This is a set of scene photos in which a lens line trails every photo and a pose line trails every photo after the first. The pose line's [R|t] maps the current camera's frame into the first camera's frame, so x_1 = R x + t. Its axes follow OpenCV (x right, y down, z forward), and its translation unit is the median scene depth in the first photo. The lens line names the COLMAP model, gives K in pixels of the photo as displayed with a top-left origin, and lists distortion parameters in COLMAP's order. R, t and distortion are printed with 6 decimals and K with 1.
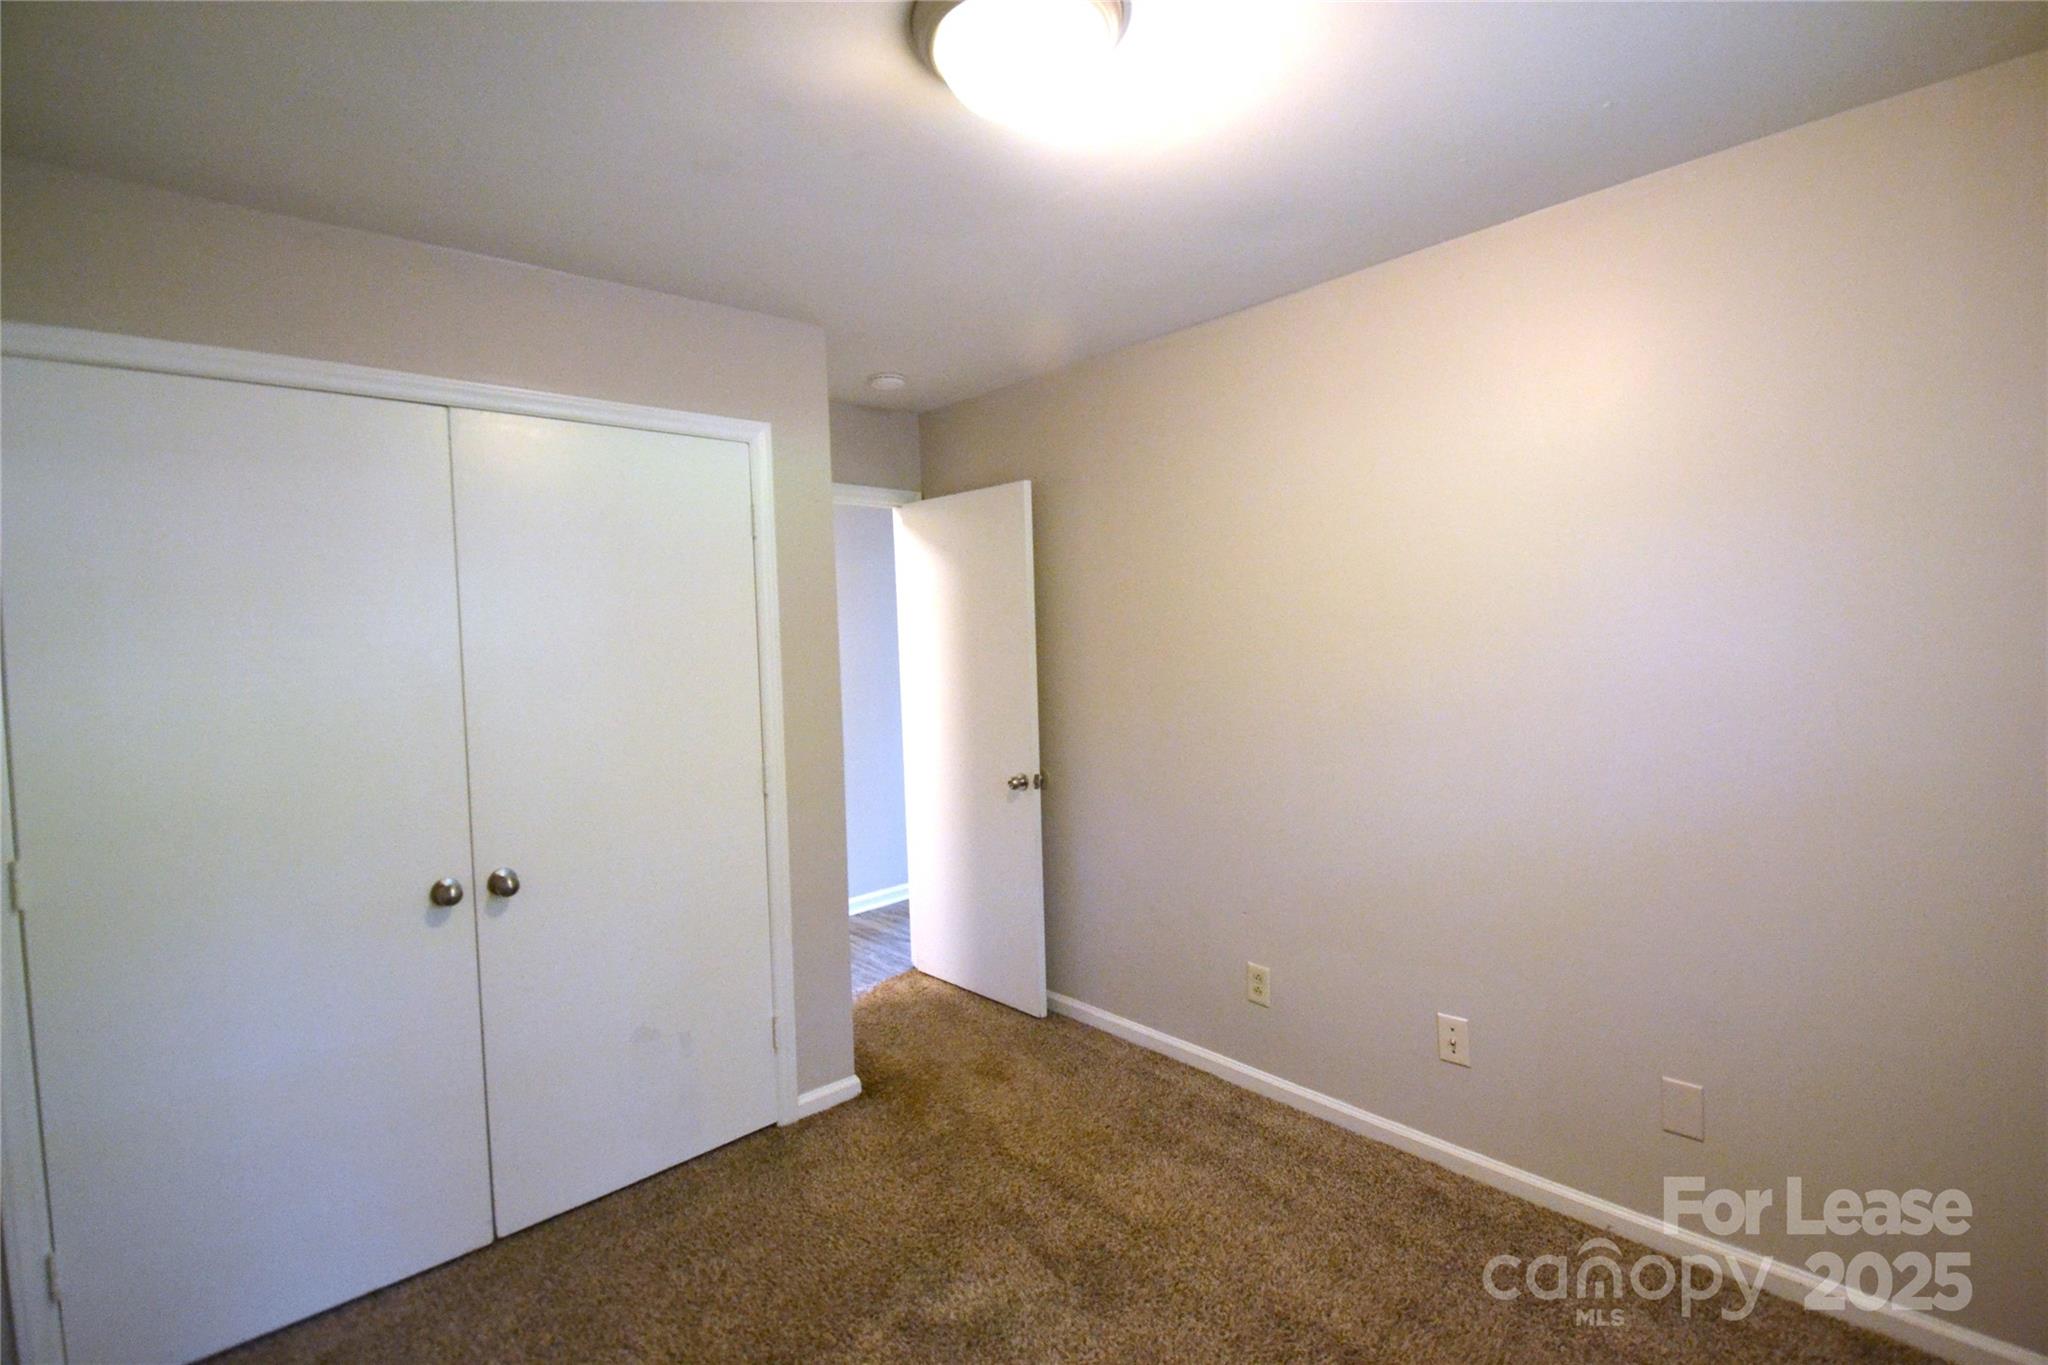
lens RADIAL K [[916.7, 0, 1024.6], [0, 916.7, 661.4], [0, 0, 1]] dist [0.017366, -0.023163]
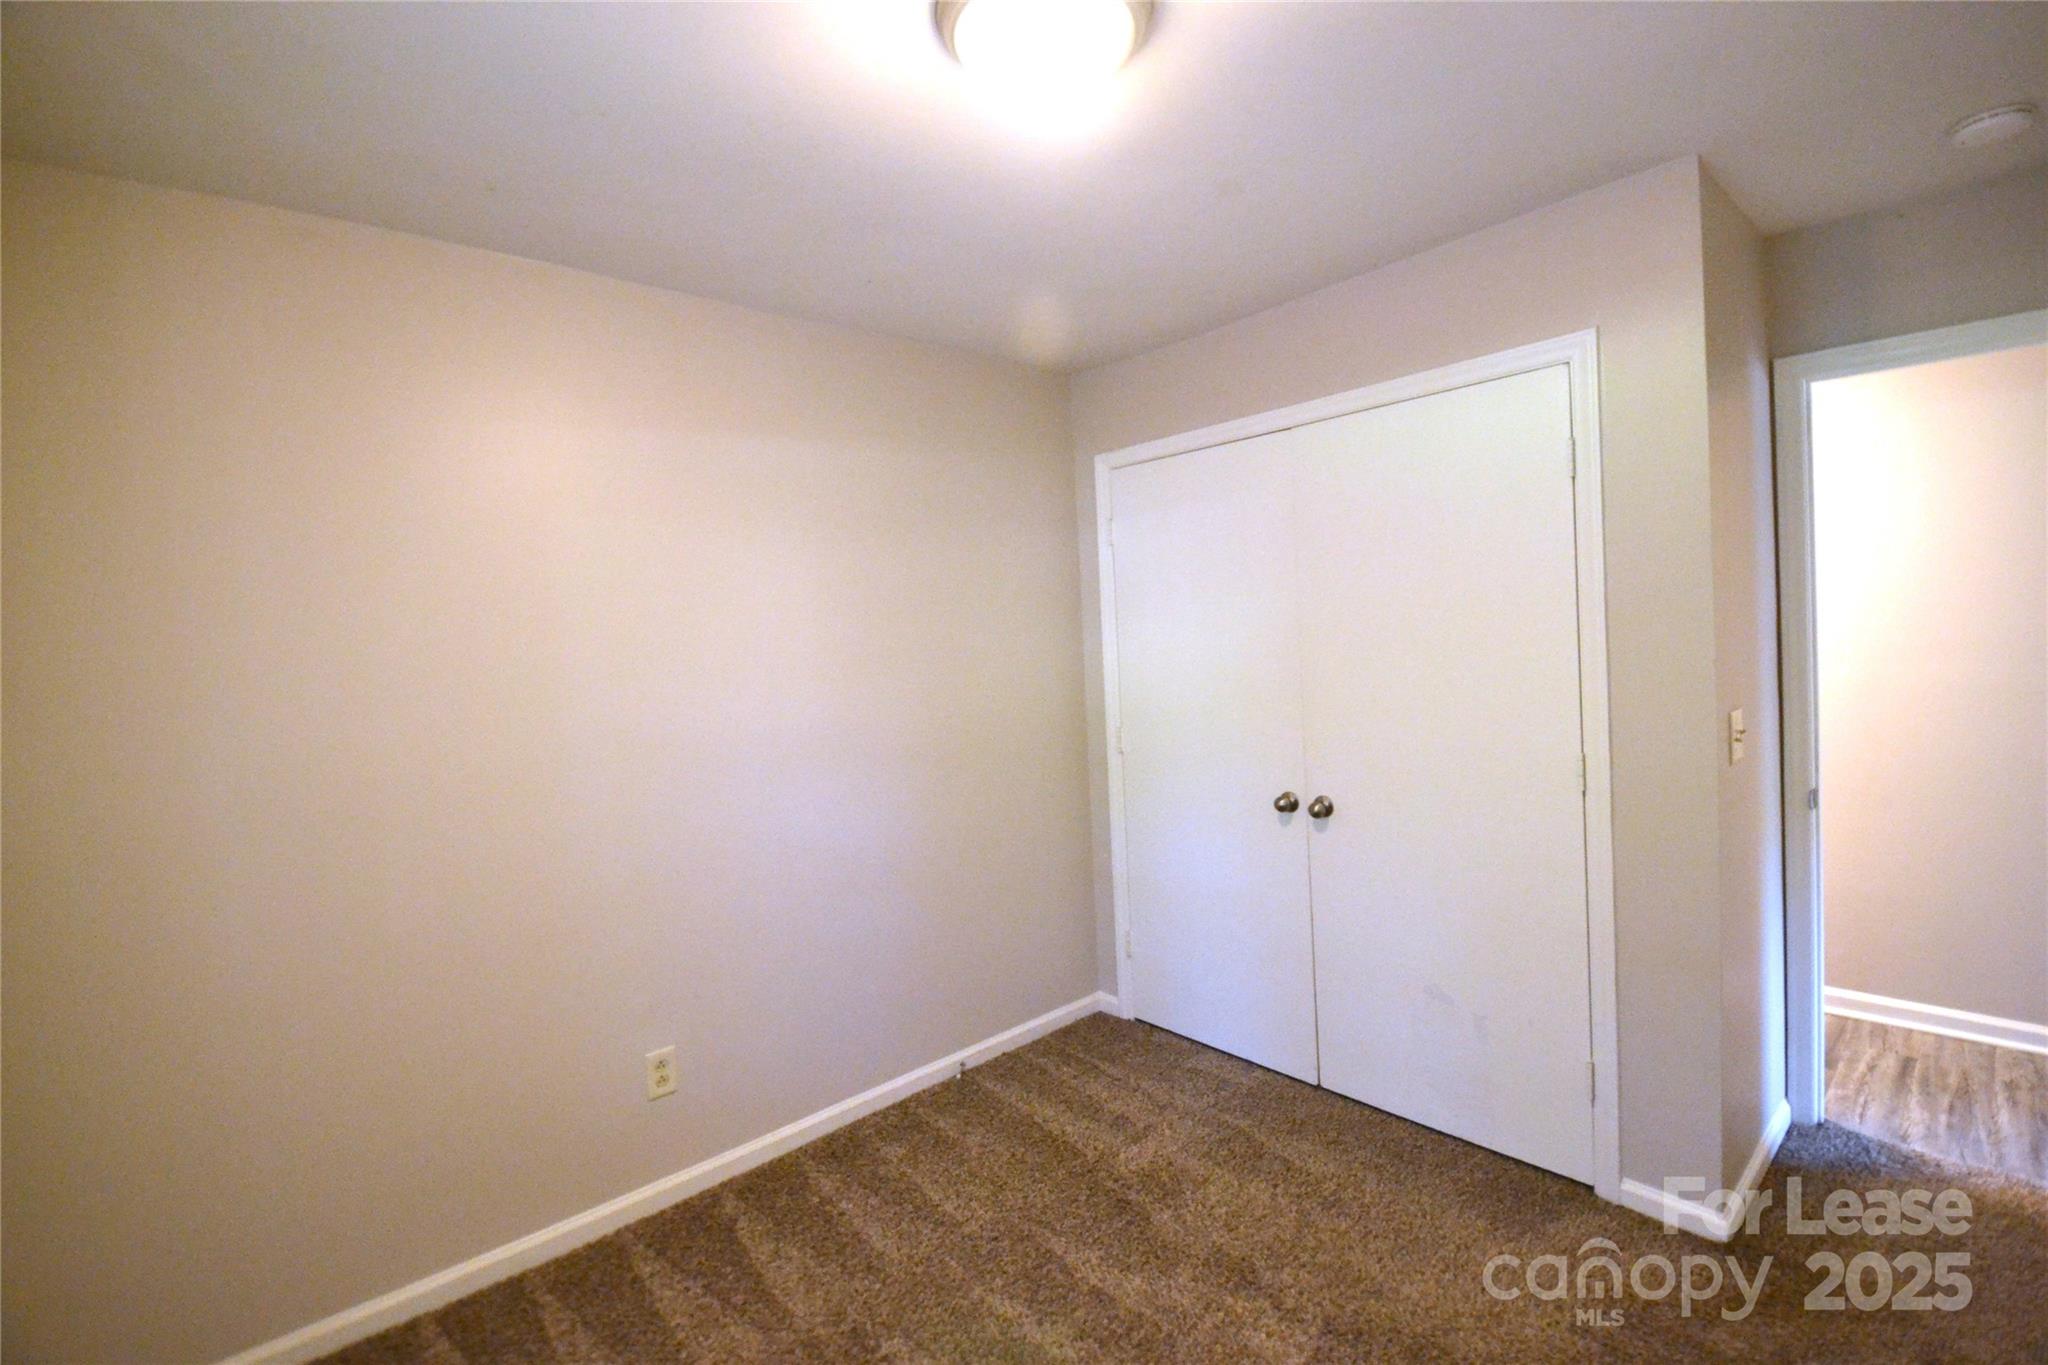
lens RADIAL K [[916.7, 0, 1024.6], [0, 916.7, 661.4], [0, 0, 1]] dist [0.017366, -0.023163]
pose [[-0.036252, 0.067696, -0.997047, 0.579669], [0.023456, 0.997486, 0.066873, -0.040530], [0.999067, -0.020962, -0.037749, 0.569753]]
